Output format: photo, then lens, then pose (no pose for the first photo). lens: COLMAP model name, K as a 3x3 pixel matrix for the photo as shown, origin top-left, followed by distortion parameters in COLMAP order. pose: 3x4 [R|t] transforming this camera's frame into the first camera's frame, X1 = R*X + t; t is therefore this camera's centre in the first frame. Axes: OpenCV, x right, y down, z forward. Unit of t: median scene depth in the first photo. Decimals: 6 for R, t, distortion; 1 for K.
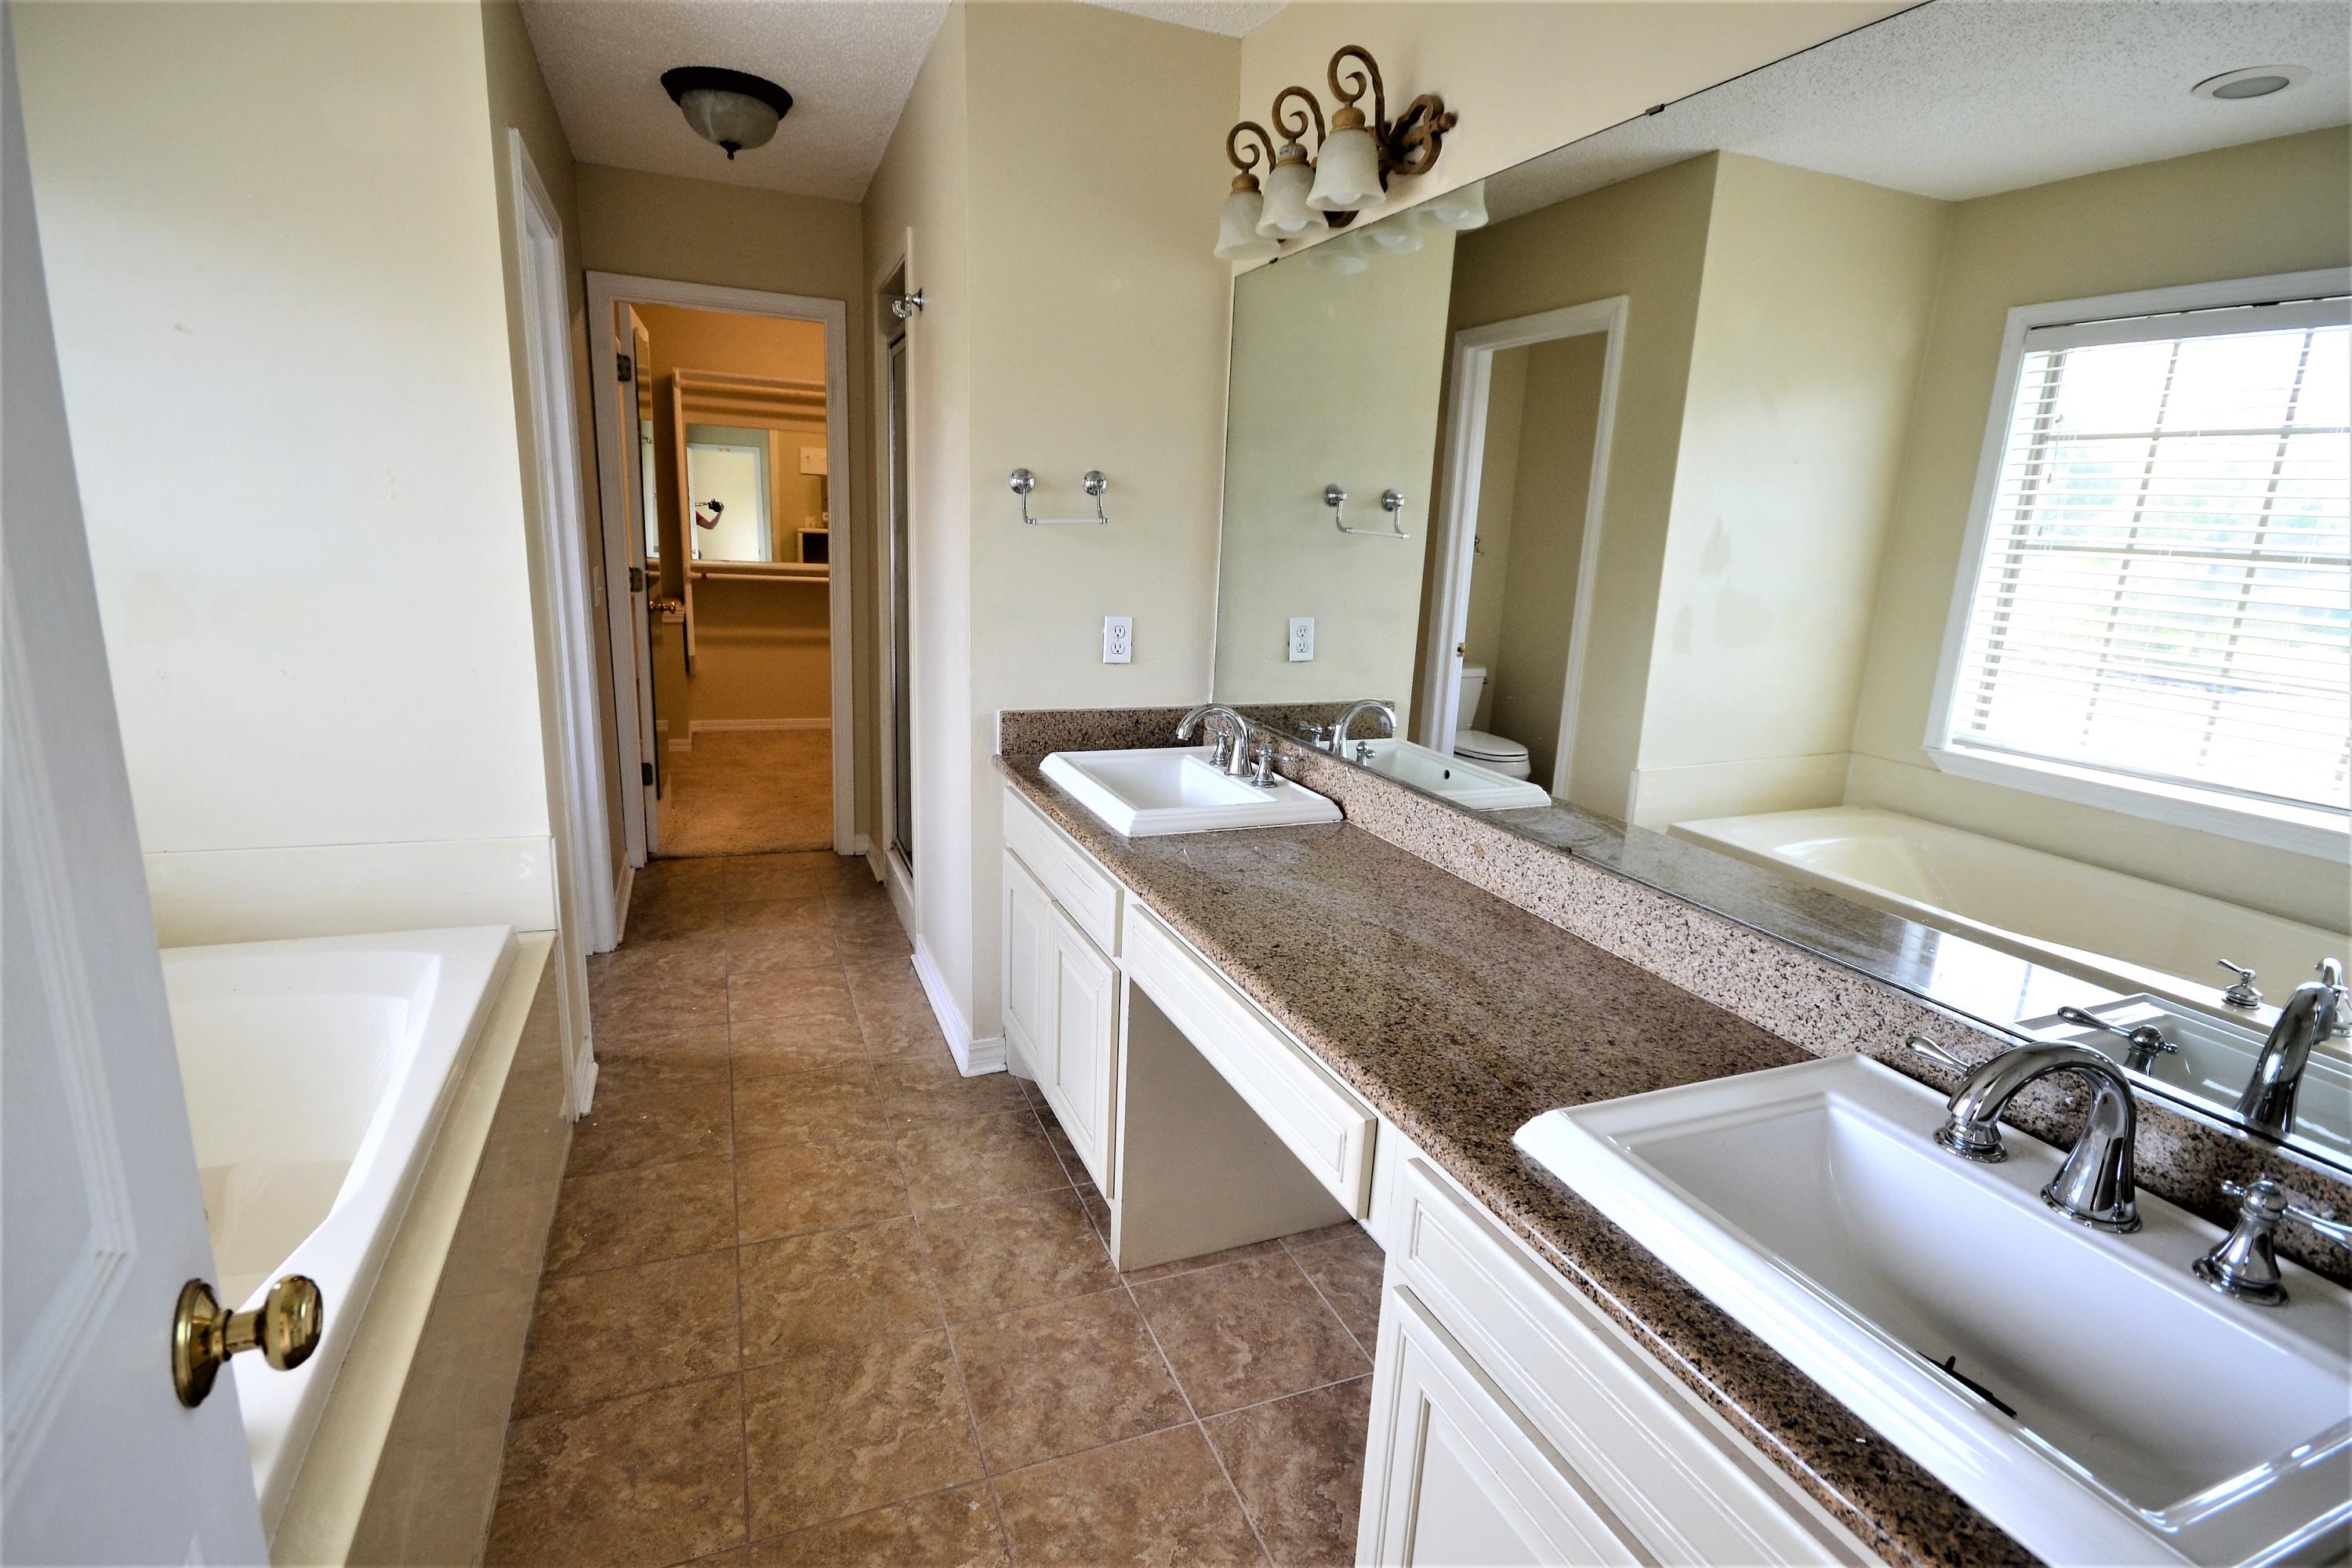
lens RADIAL K [[1119.3, 0, 1163.7], [0, 1119.3, 791.6], [0, 0, 1]] dist [0.019058, -0.011128]
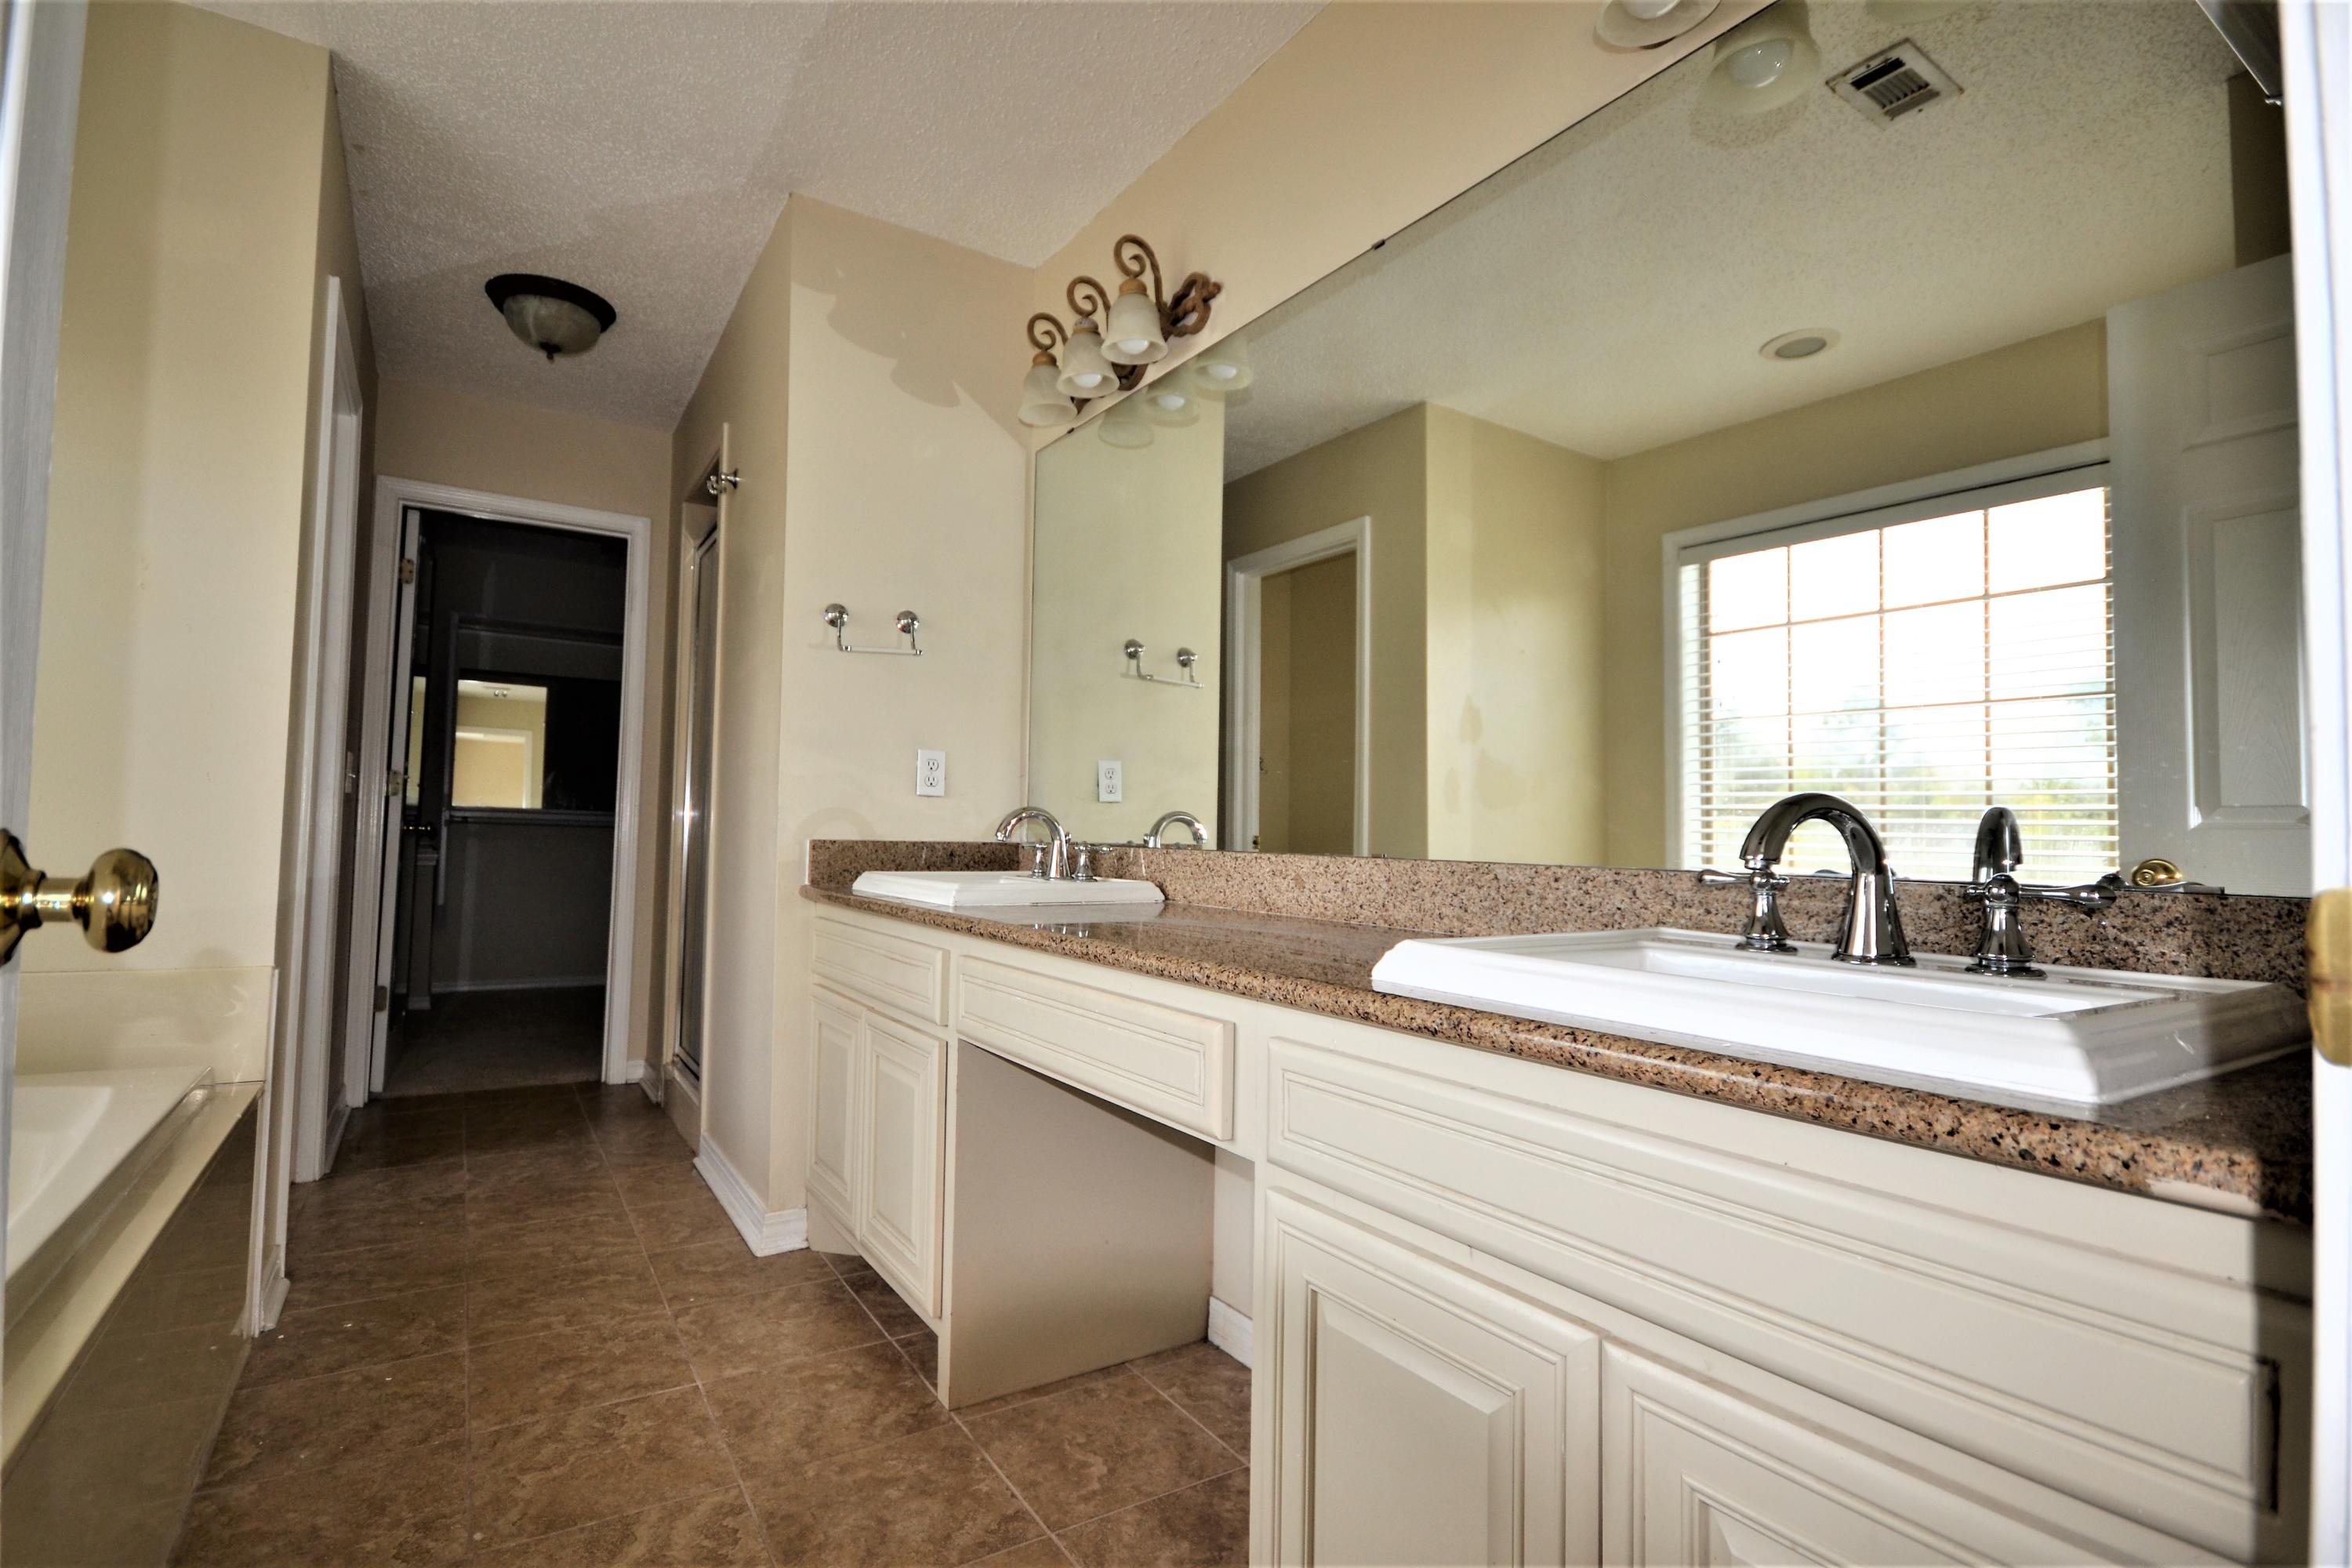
lens RADIAL K [[1119.3, 0, 1163.7], [0, 1119.3, 791.6], [0, 0, 1]] dist [0.019058, -0.011128]
pose [[0.982524, -0.016459, 0.185405, -0.029737], [0.065999, 0.962171, -0.264333, 0.208848], [-0.174040, 0.271950, 0.946442, 0.014050]]
